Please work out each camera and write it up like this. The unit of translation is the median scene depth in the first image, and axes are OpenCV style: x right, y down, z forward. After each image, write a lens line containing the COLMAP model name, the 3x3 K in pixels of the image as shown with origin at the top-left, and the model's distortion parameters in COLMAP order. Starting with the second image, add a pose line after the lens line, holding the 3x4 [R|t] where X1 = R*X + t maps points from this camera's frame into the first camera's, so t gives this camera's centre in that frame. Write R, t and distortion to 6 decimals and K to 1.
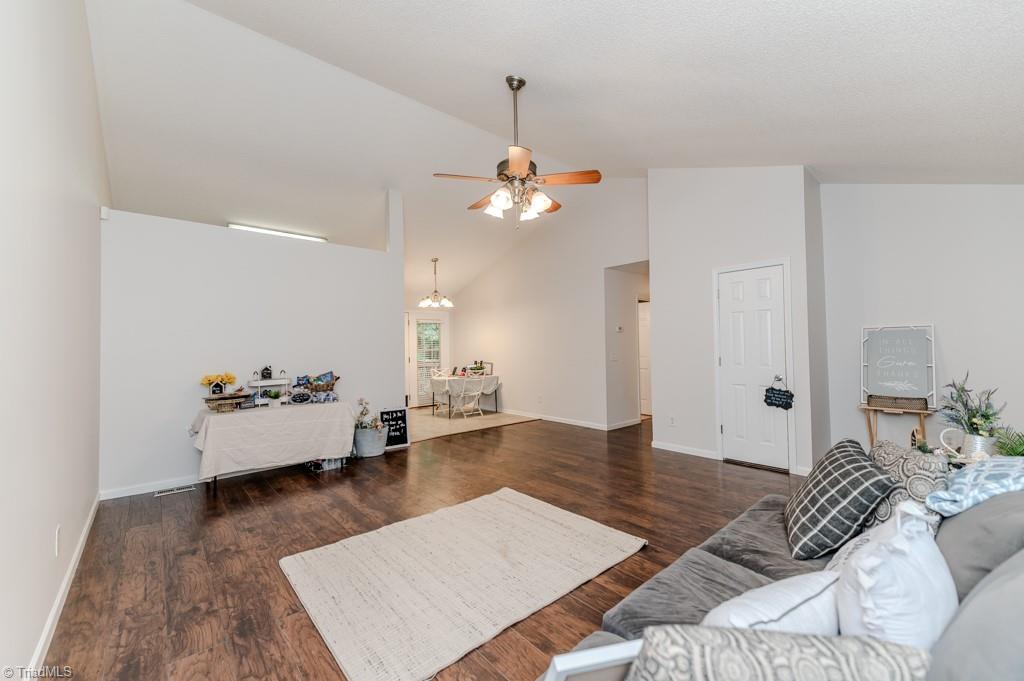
lens RADIAL K [[406.2, 0, 511.1], [0, 406.2, 340.2], [0, 0, 1]] dist [0.020565, -0.006209]
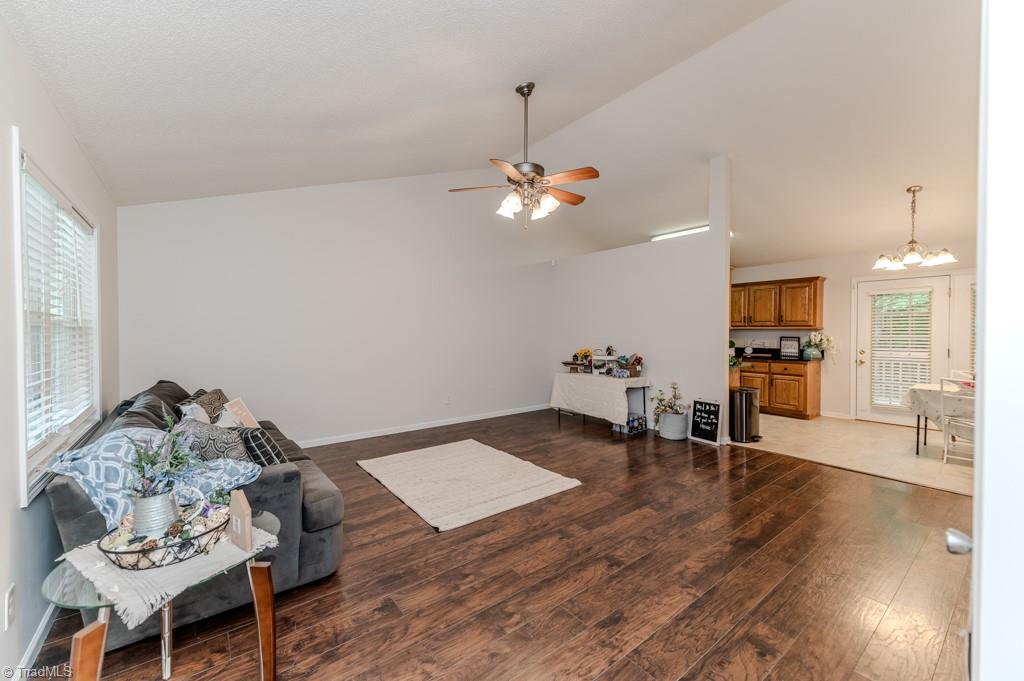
lens RADIAL K [[406.0, 0, 505.6], [0, 406.0, 338.0], [0, 0, 1]] dist [0.011051, -0.000460]
pose [[-0.063083, 0.035312, -0.997383, 0.859991], [0.021531, 0.999189, 0.034014, -0.019227], [0.997776, -0.019329, -0.063792, 0.792748]]
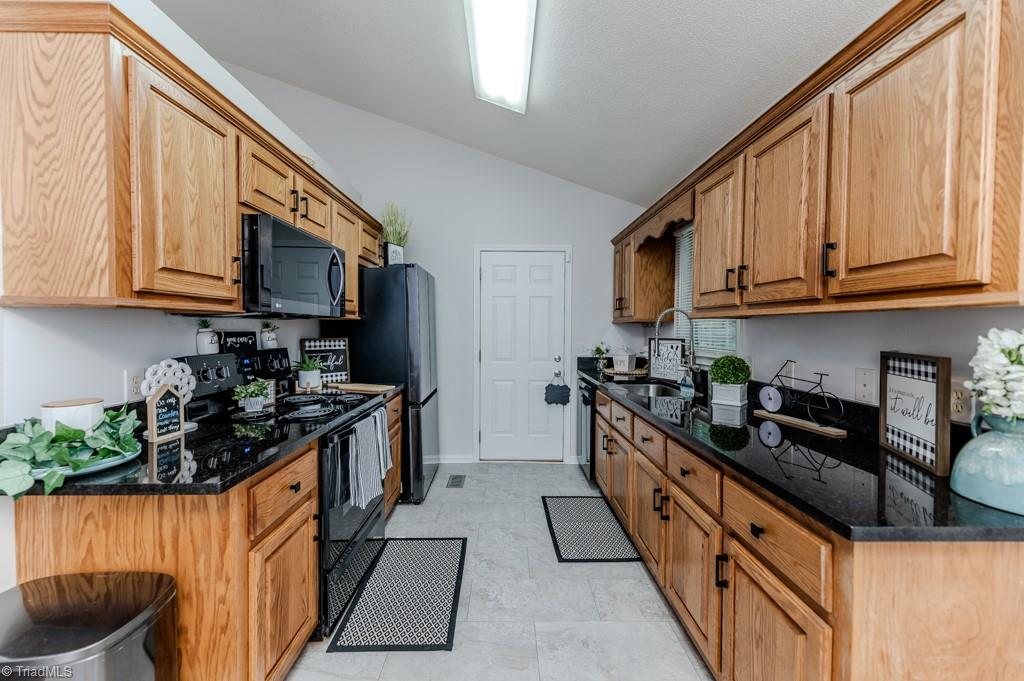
lens RADIAL K [[403.6, 0, 509.1], [0, 403.6, 338.3], [0, 0, 1]] dist [0.009175, -0.003201]
pose [[-0.650017, 0.033463, -0.759182, -0.408956], [0.019932, 0.999437, 0.026987, 0.029765], [0.759658, 0.002410, -0.650318, 1.790899]]
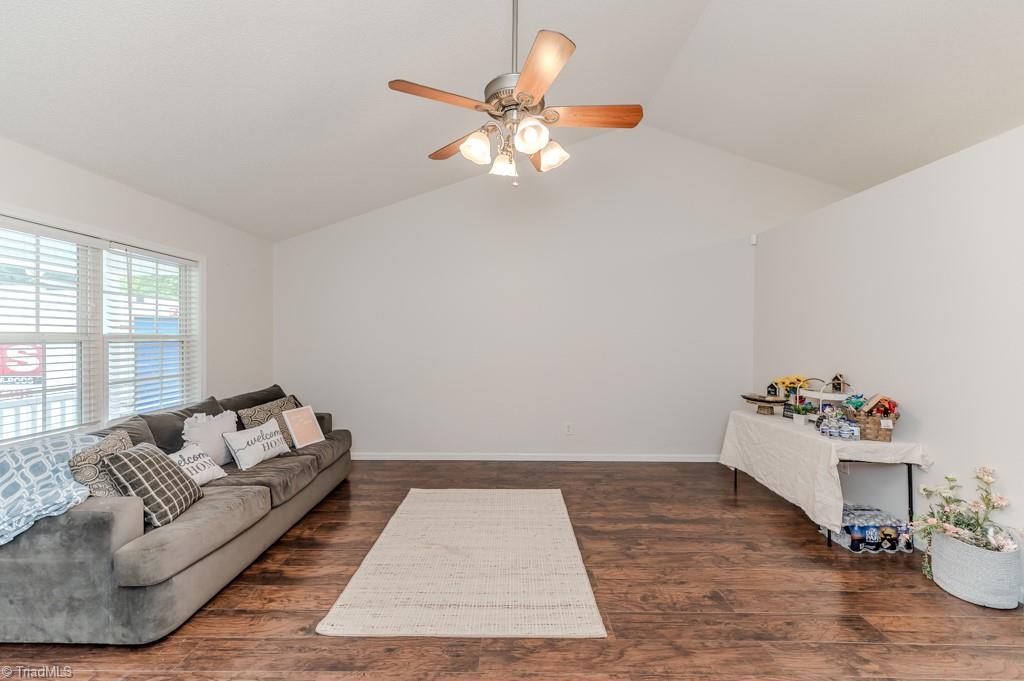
lens RADIAL K [[403.5, 0, 506.7], [0, 403.5, 338.3], [0, 0, 1]] dist [0.022189, -0.006170]
pose [[-0.663191, 0.016976, -0.748257, 0.416259], [0.022179, 0.999749, 0.003025, -0.021588], [0.748121, -0.014589, -0.663402, 1.123432]]
